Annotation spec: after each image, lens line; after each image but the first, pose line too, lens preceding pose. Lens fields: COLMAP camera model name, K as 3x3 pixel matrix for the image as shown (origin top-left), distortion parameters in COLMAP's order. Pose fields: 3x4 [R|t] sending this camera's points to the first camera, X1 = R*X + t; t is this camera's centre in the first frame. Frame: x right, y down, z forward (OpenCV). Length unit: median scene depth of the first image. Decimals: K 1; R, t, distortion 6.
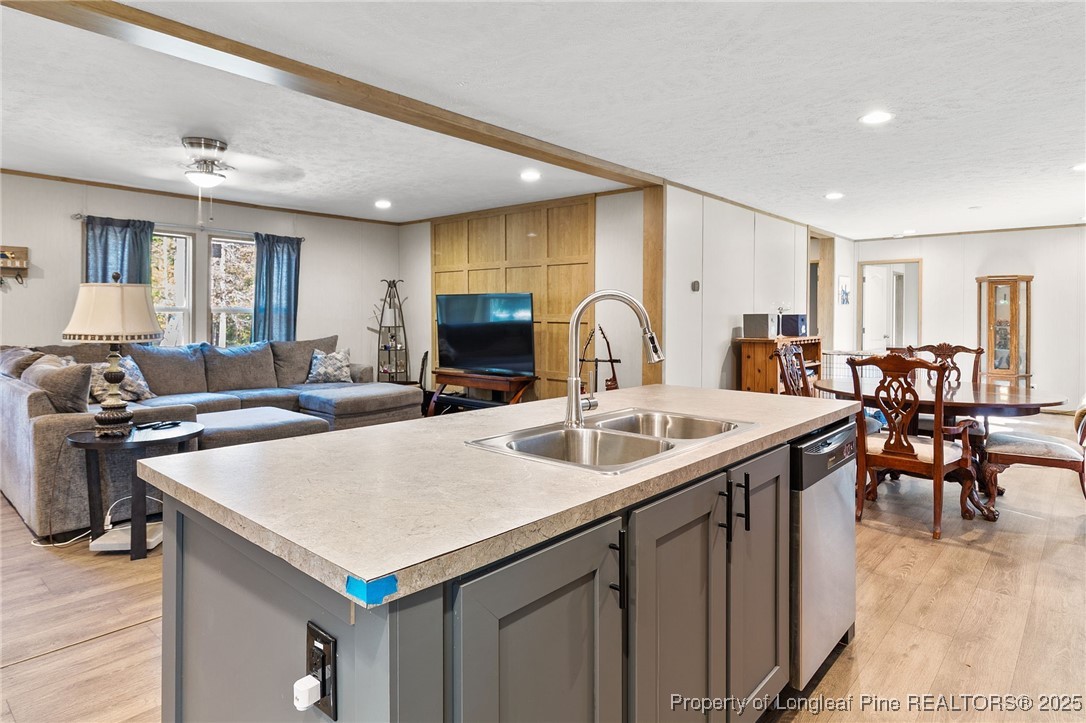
lens RADIAL K [[615.2, 0, 544.5], [0, 615.2, 326.5], [0, 0, 1]] dist [0.002125, 0.000153]
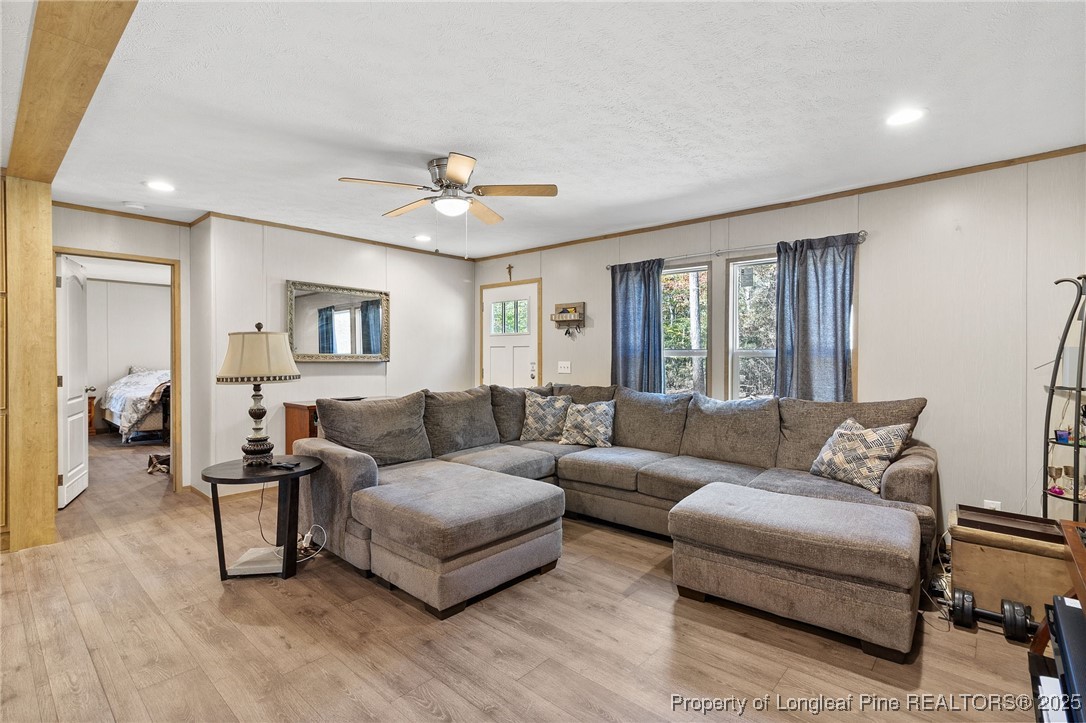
lens RADIAL K [[511.4, 0, 543.0], [0, 511.4, 361.5], [0, 0, 1]] dist [0.001168, 0.000022]
pose [[-0.011164, 0.012861, -0.999855, 0.118541], [-0.015693, 0.999792, 0.013036, -0.019379], [0.999815, 0.015837, -0.010960, 0.724290]]
